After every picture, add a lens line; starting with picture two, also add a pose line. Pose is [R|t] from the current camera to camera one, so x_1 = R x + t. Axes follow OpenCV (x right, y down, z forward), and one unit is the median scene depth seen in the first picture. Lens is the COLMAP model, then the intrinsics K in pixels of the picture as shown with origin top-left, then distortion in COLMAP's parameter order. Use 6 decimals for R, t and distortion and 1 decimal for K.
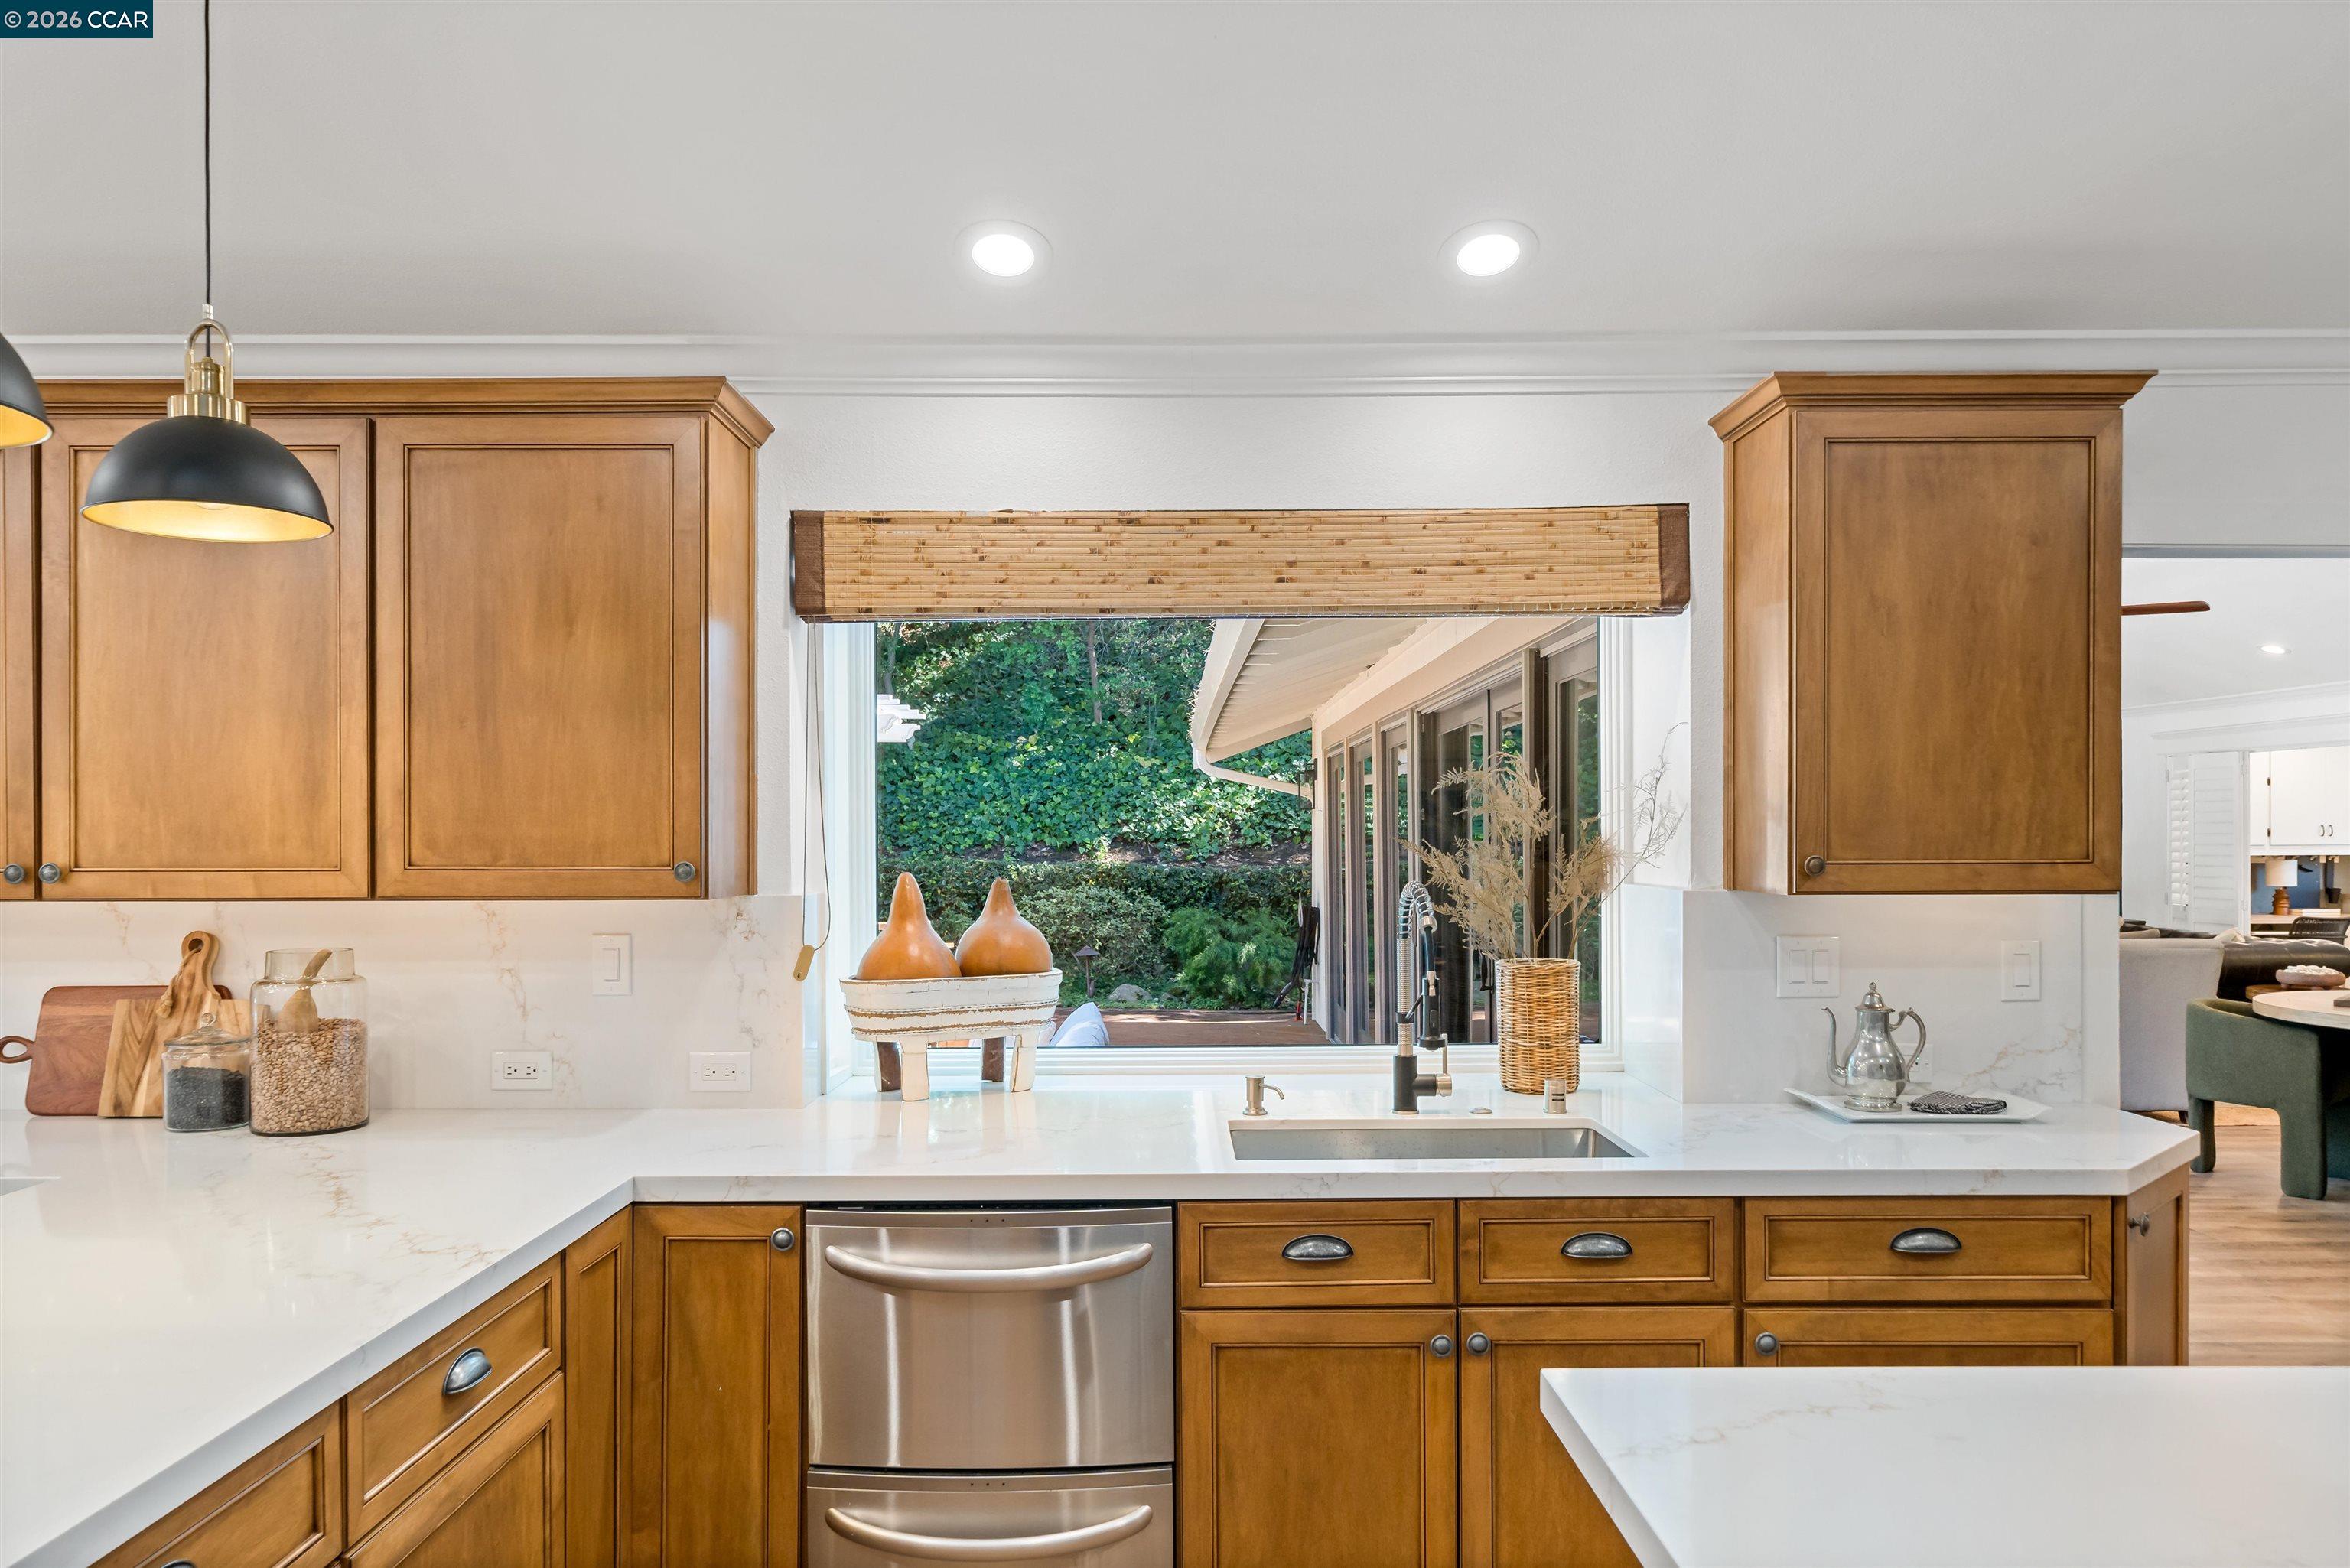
lens RADIAL K [[1584.0, 0, 1147.5], [0, 1584.0, 844.5], [0, 0, 1]] dist [-0.004192, 0.004083]
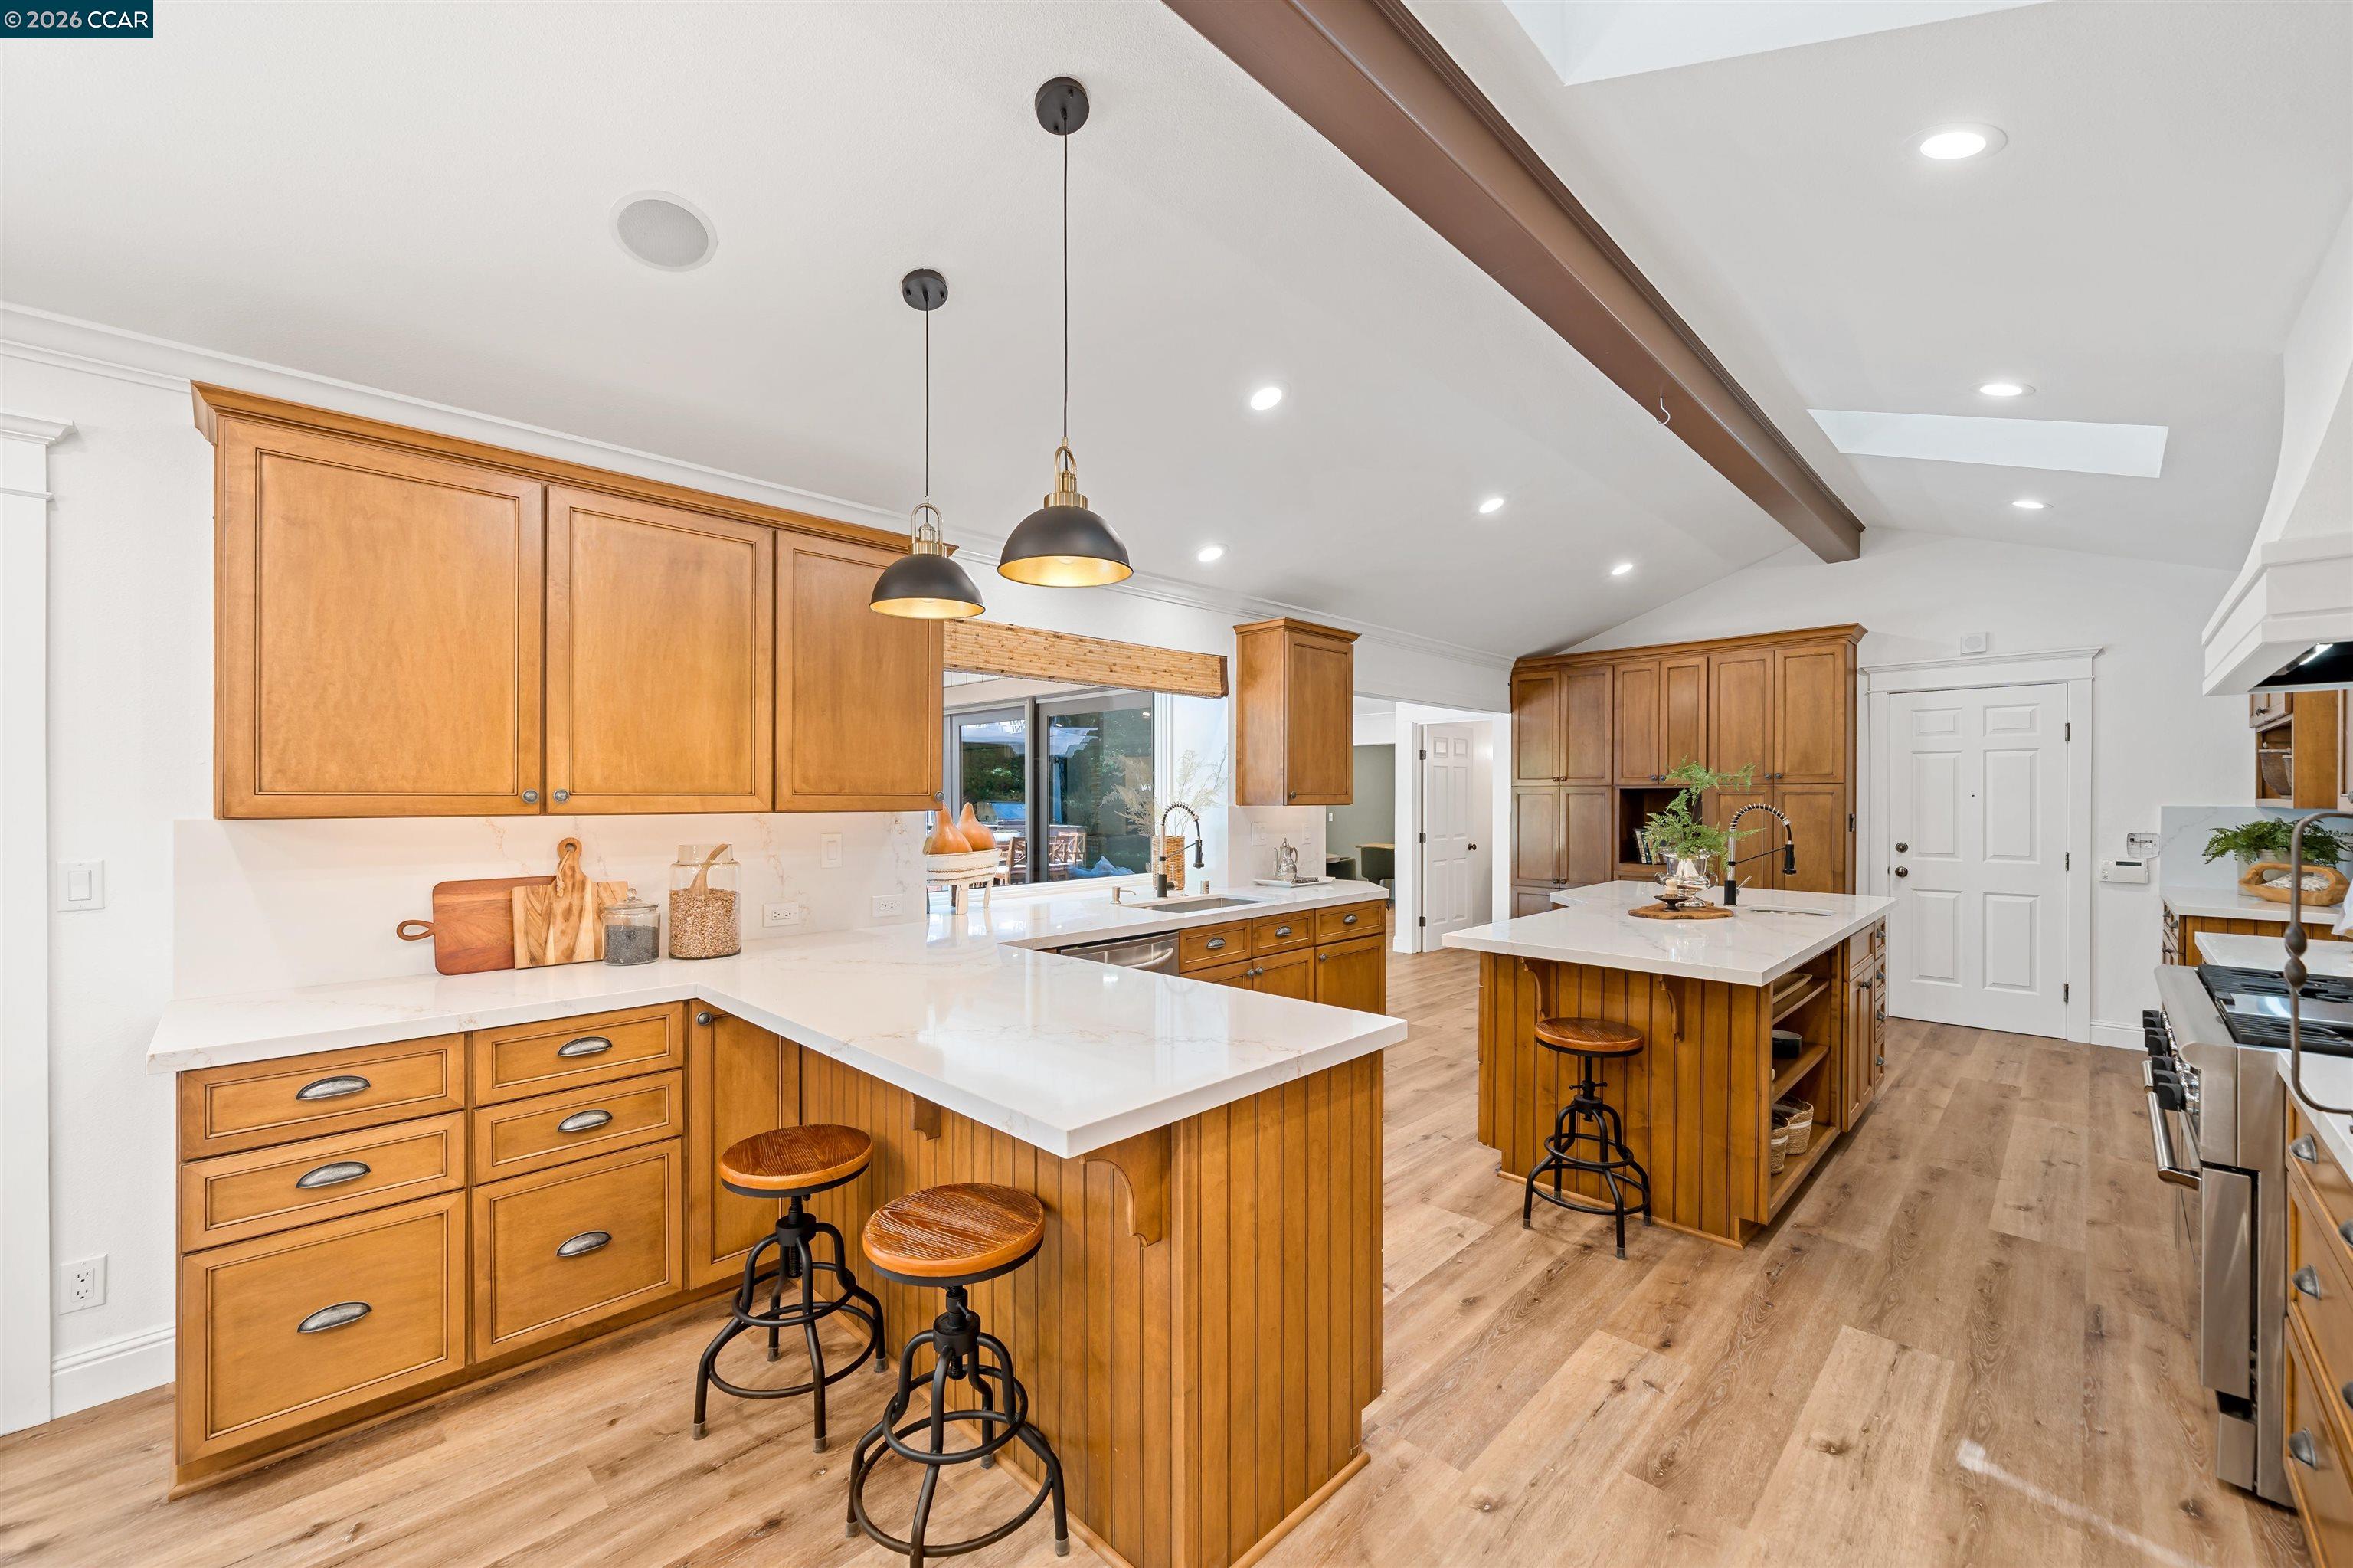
lens RADIAL K [[931.0, 0, 1161.2], [0, 931.0, 803.3], [0, 0, 1]] dist [-0.003469, 0.000365]
pose [[0.710703, -0.002998, 0.703486, -0.848386], [0.002409, 0.999995, 0.001828, 0.023098], [-0.703488, 0.000396, 0.710707, -0.006075]]
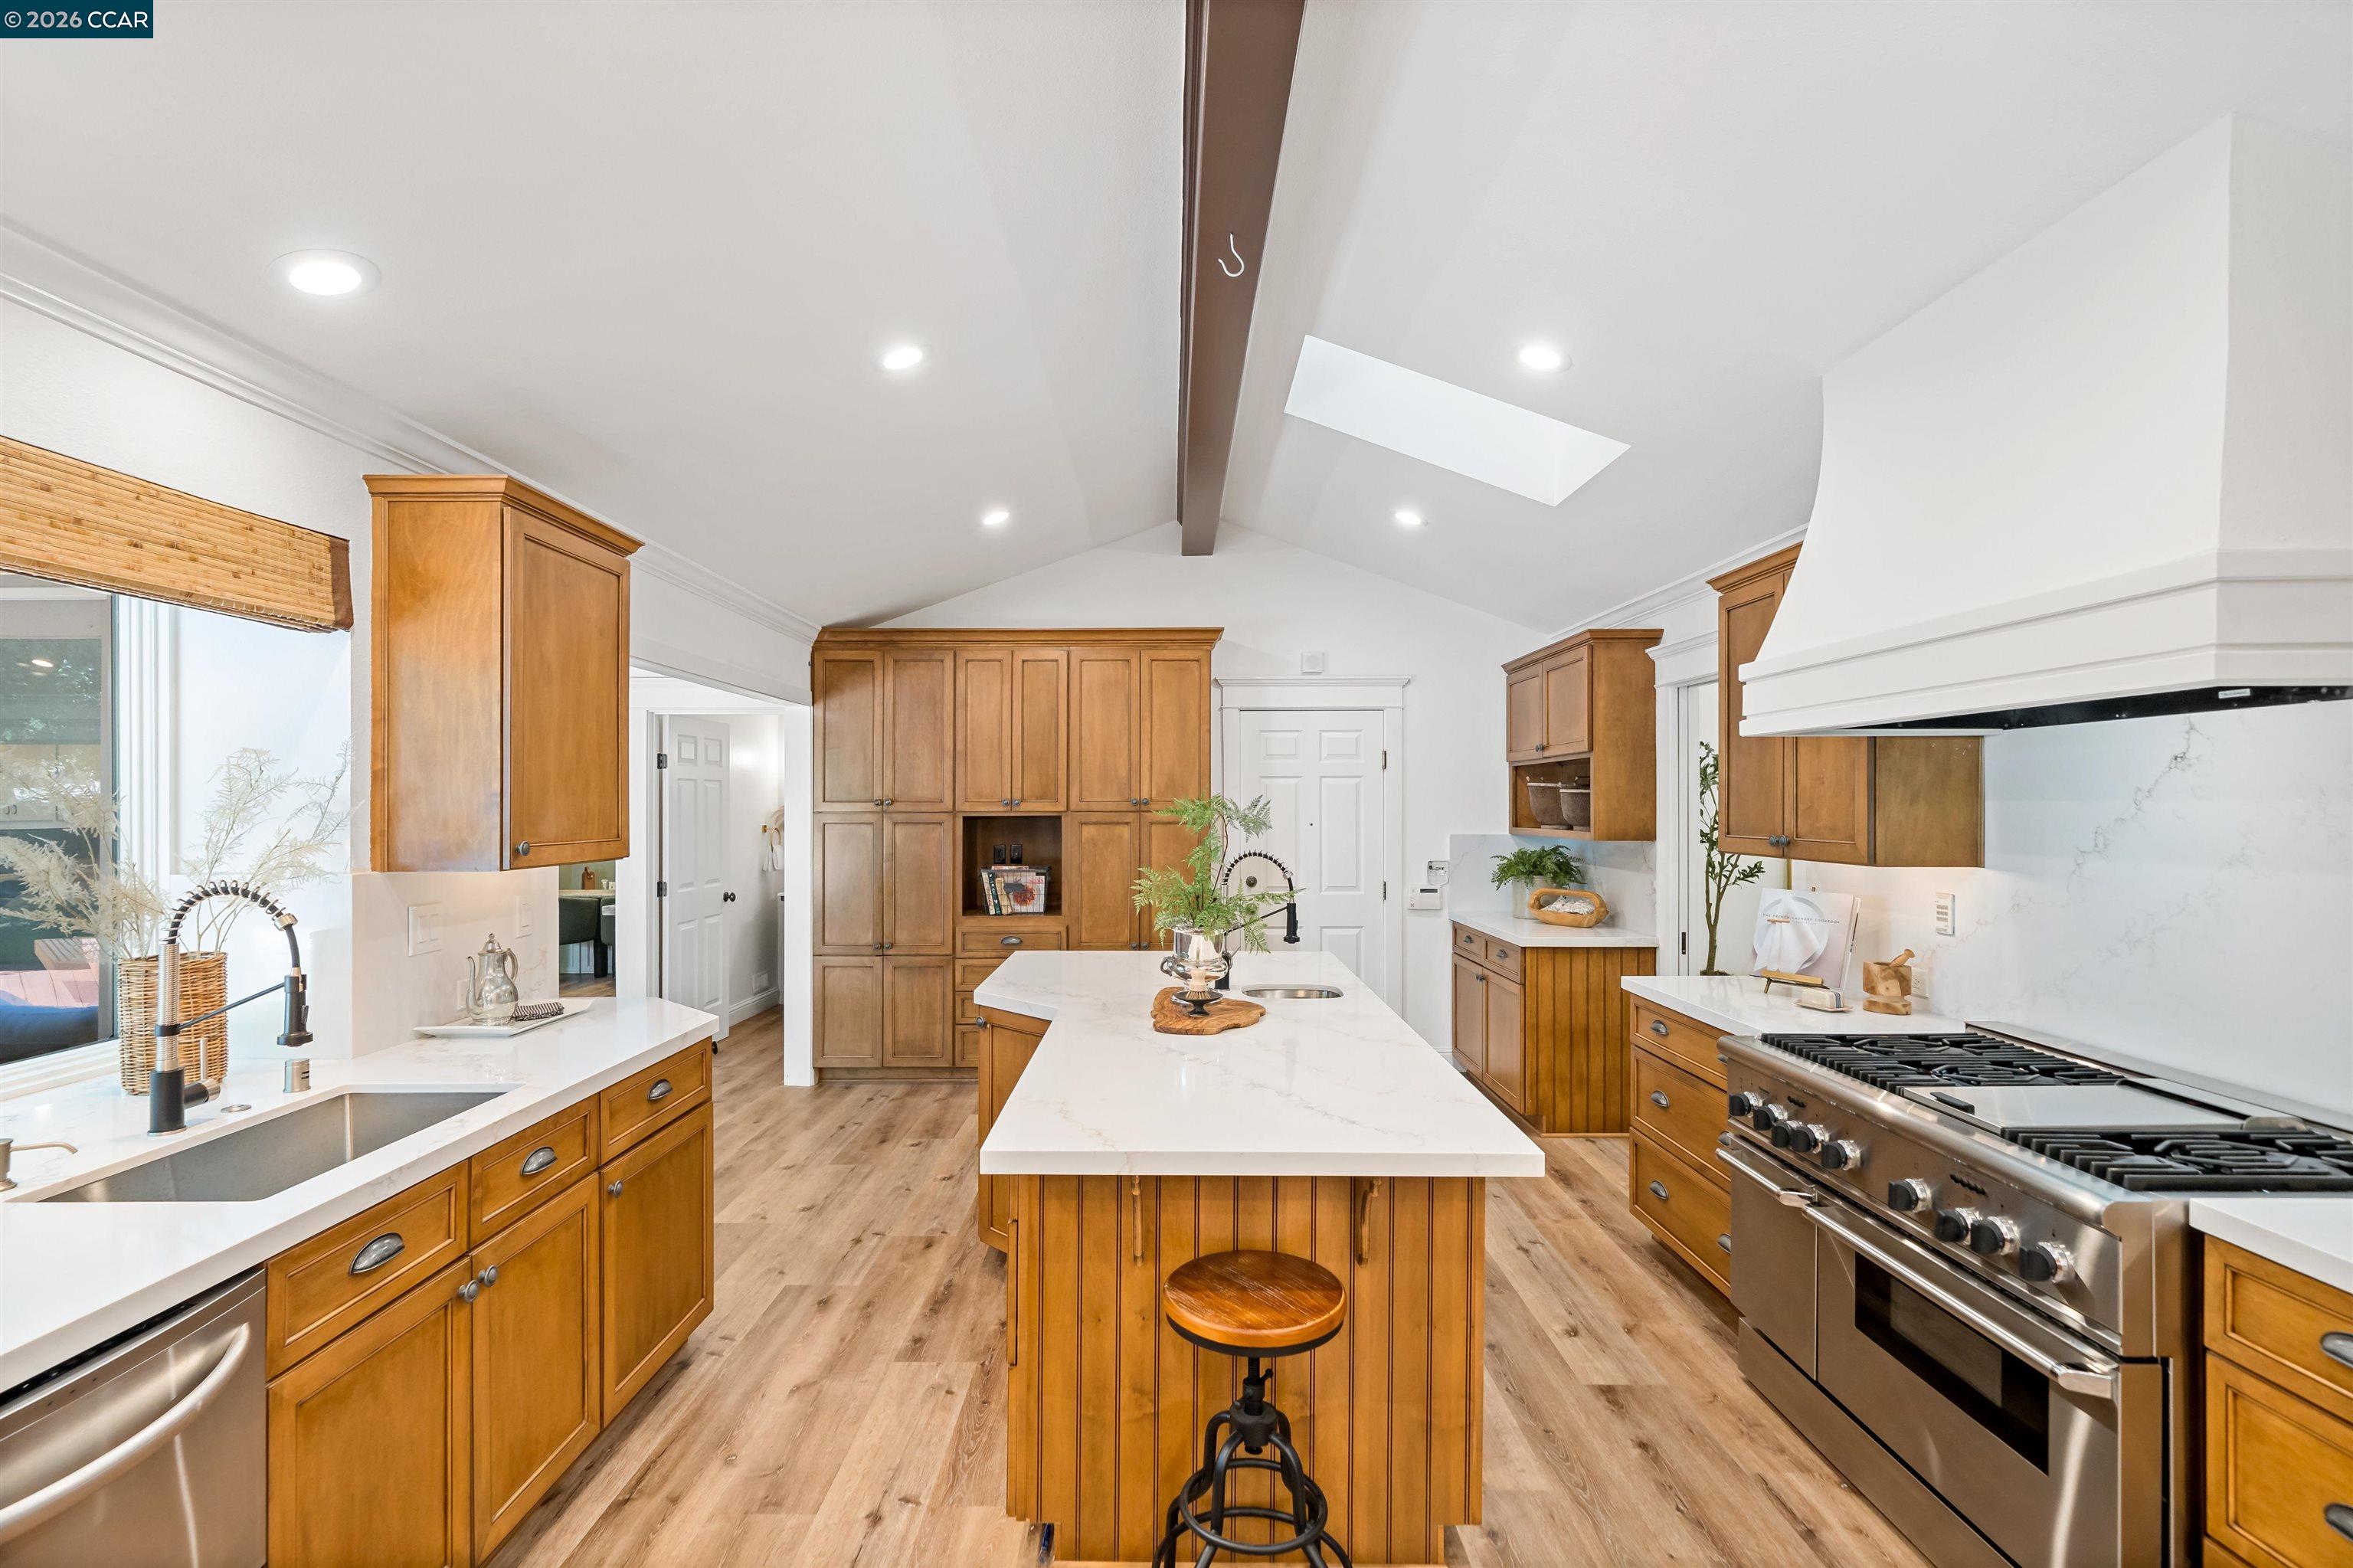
lens RADIAL K [[1108.0, 0, 1164.0], [0, 1108.0, 806.4], [0, 0, 1]] dist [-0.000223, 0.000349]
pose [[0.007891, 0.001641, 0.999968, -0.488751], [0.007073, 0.999974, -0.001696, -0.015803], [-0.999944, 0.007086, 0.007879, 0.418119]]
